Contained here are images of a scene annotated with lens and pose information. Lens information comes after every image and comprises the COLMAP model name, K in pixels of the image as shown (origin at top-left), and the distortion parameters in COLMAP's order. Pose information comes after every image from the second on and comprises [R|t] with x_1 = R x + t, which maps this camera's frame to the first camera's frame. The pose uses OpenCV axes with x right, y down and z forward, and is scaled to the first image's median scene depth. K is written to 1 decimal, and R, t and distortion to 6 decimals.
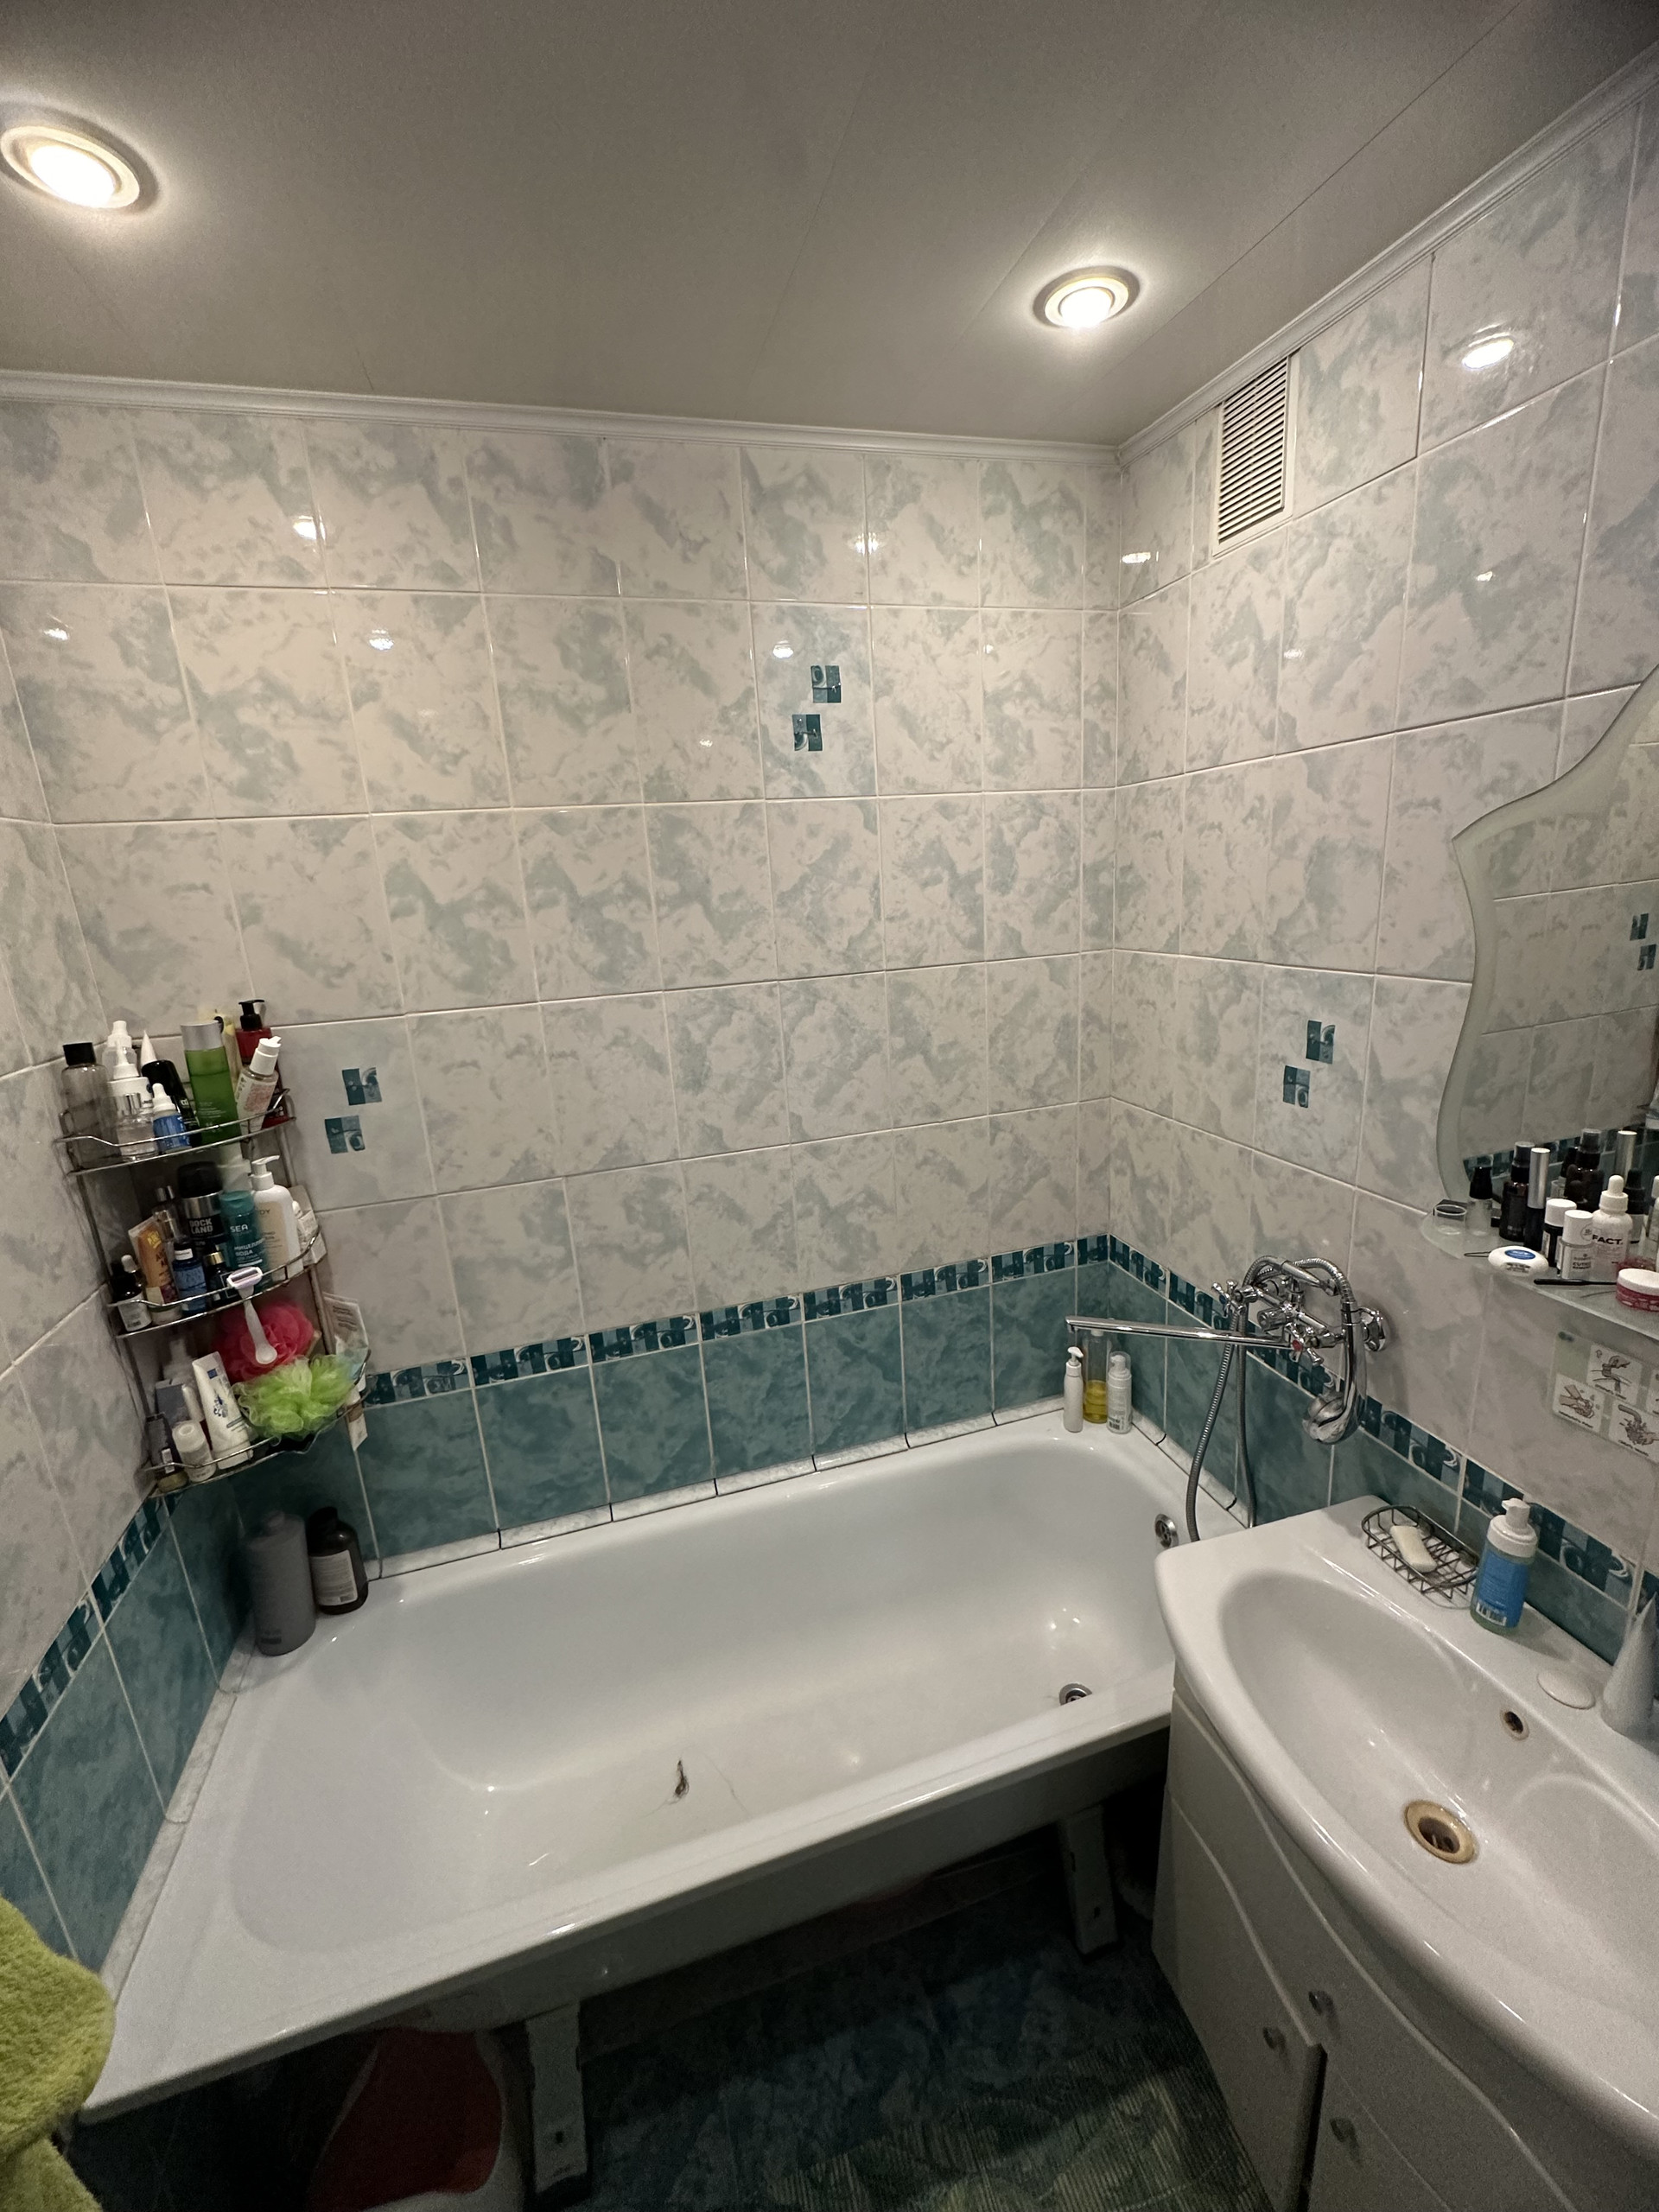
lens RADIAL K [[884.1, 0, 831.5], [0, 884.1, 1103.3], [0, 0, 1]] dist [-0.000080, 0.000046]
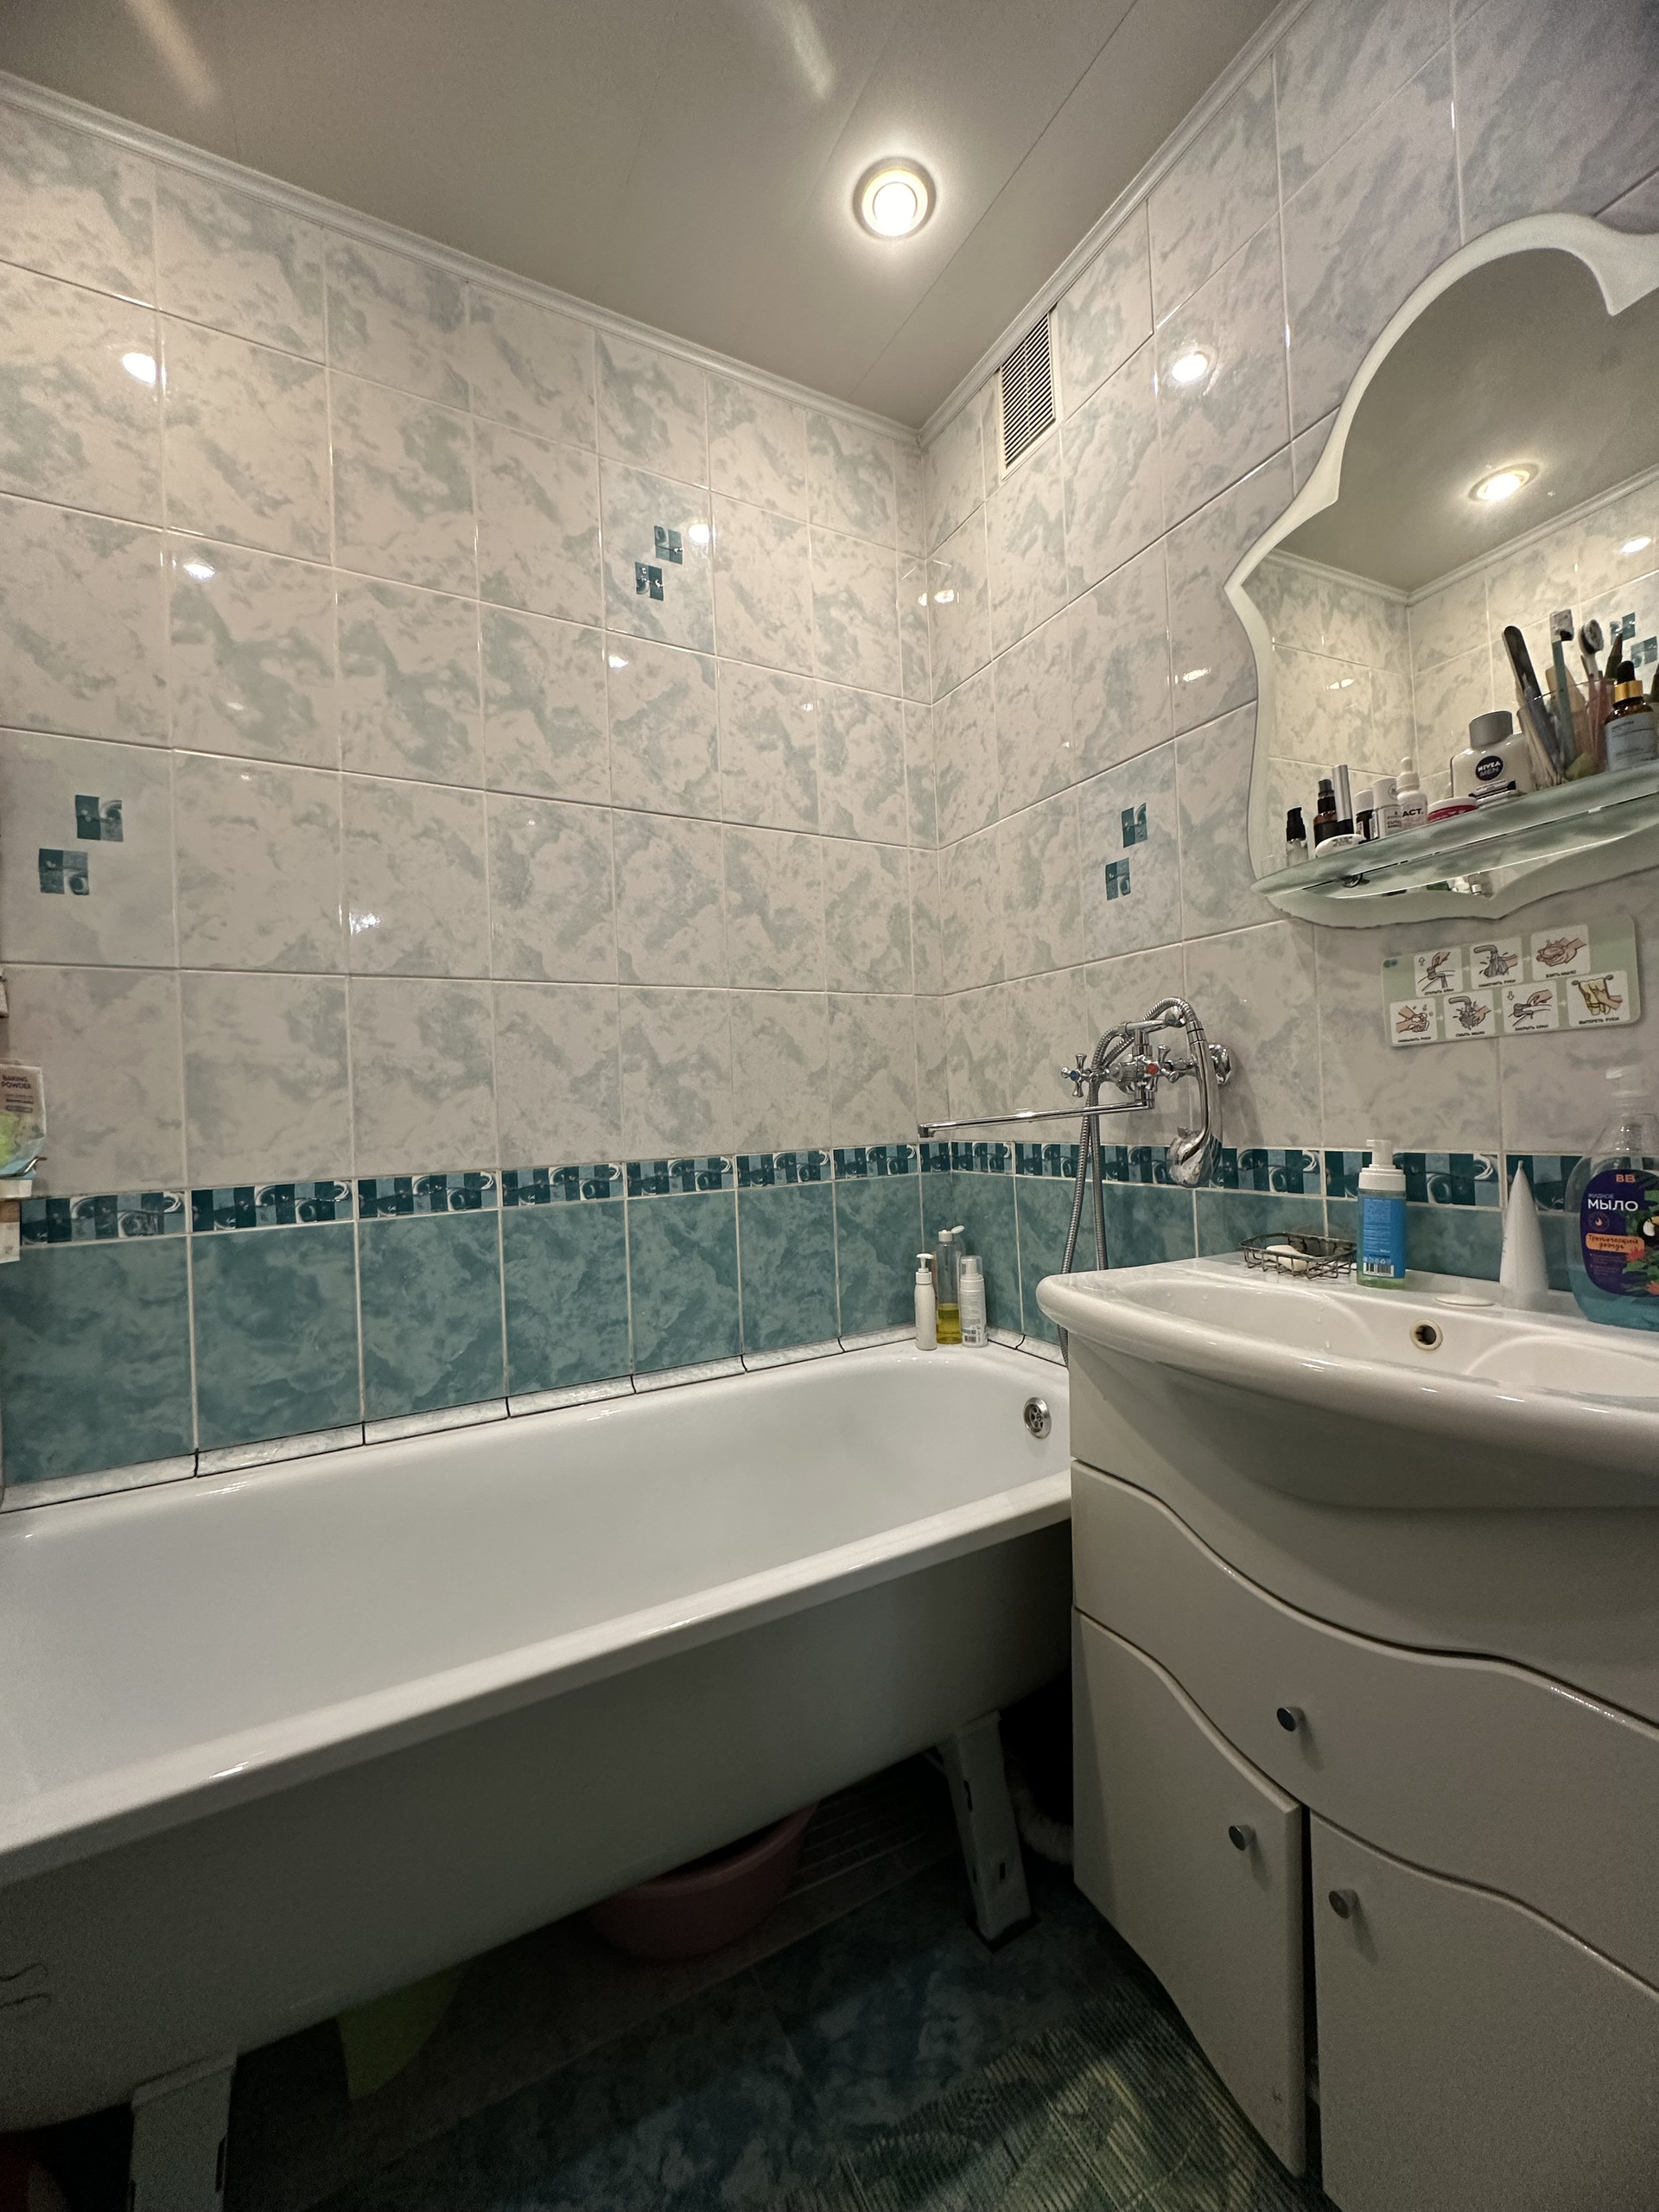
lens RADIAL K [[884.1, 0, 831.5], [0, 884.1, 1103.3], [0, 0, 1]] dist [-0.000080, 0.000046]
pose [[0.978556, 0.023020, 0.204690, -0.015694], [0.031522, 0.965294, -0.259256, 0.440065], [-0.203554, 0.260148, 0.943869, 0.126412]]
